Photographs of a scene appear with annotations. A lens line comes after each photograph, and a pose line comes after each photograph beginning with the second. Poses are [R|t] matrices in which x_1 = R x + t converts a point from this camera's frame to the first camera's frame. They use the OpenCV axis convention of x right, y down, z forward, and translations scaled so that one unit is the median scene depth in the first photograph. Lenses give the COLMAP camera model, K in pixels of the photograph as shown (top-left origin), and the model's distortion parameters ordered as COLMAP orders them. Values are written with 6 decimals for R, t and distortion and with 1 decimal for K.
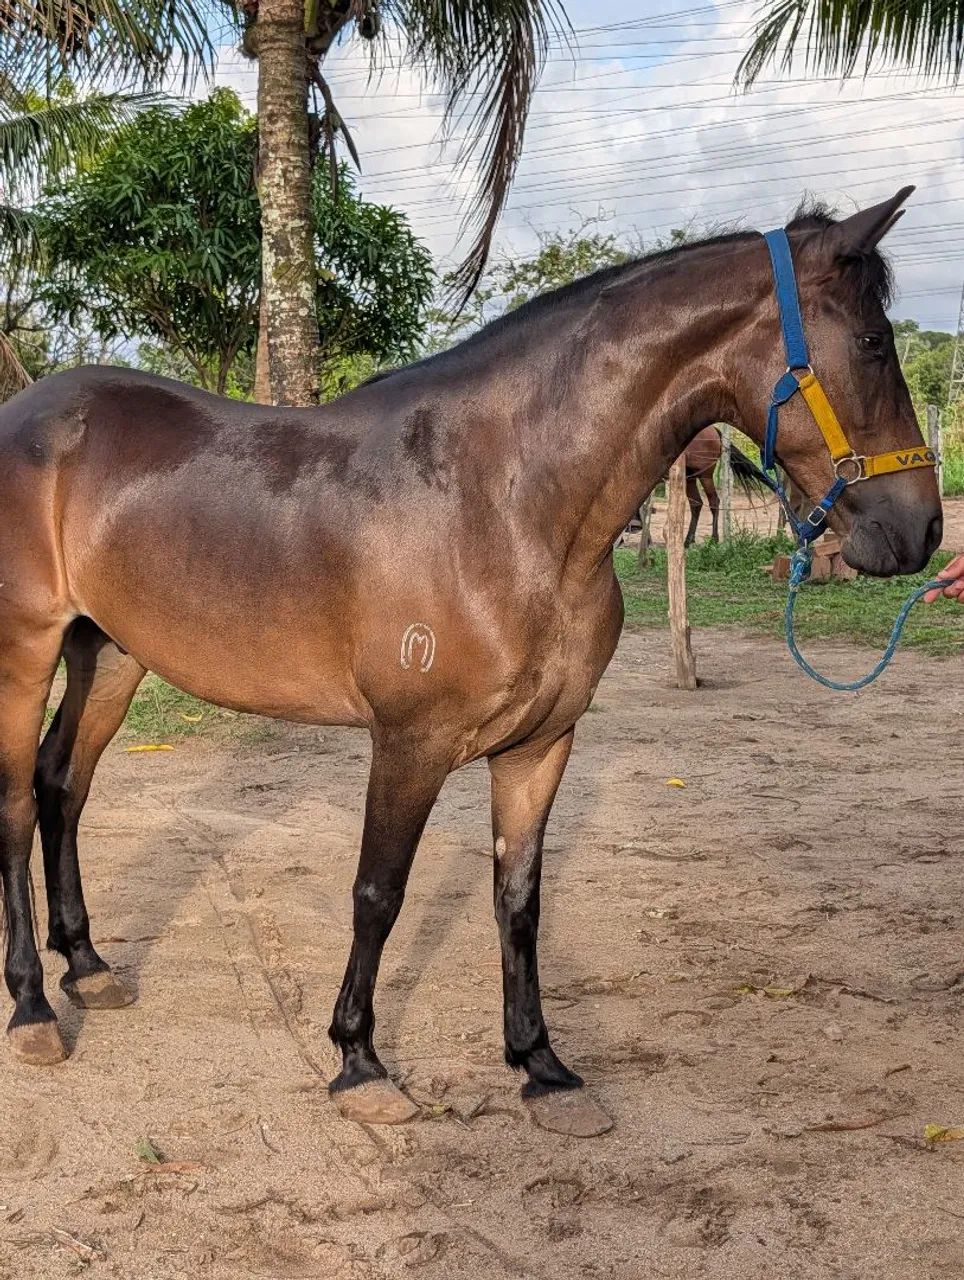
lens RADIAL K [[2071.2, 0, 485.2], [0, 2071.2, 648.5], [0, 0, 1]] dist [0.182919, -0.903440]
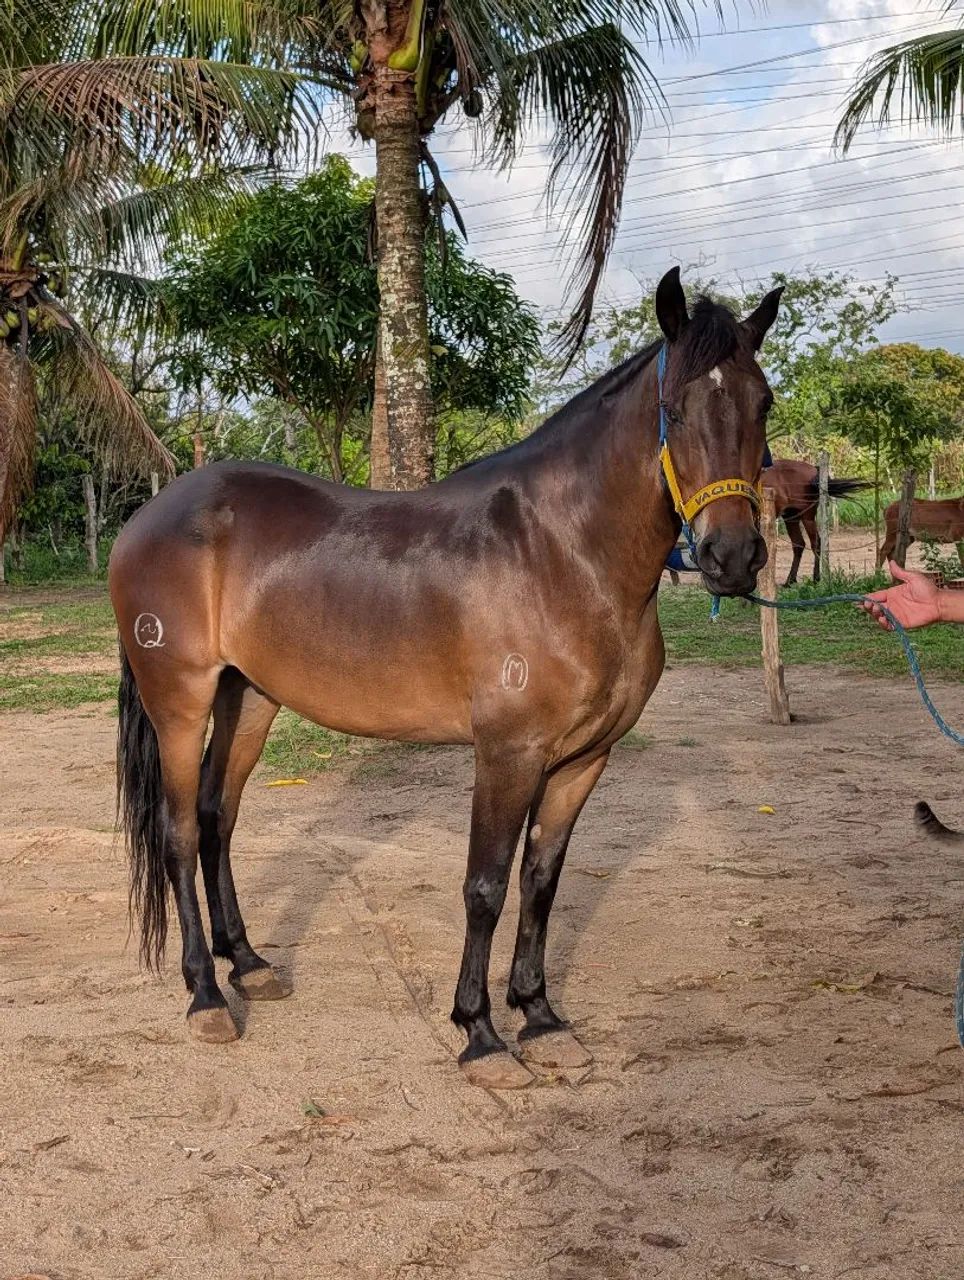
lens RADIAL K [[2067.4, 0, 420.7], [0, 2067.4, 640.1], [0, 0, 1]] dist [0.205123, -1.026490]
pose [[0.996401, -0.015378, -0.083358, 0.004009], [0.013412, 0.999620, -0.024103, -0.000530], [0.083697, 0.022899, 0.996228, -0.120480]]
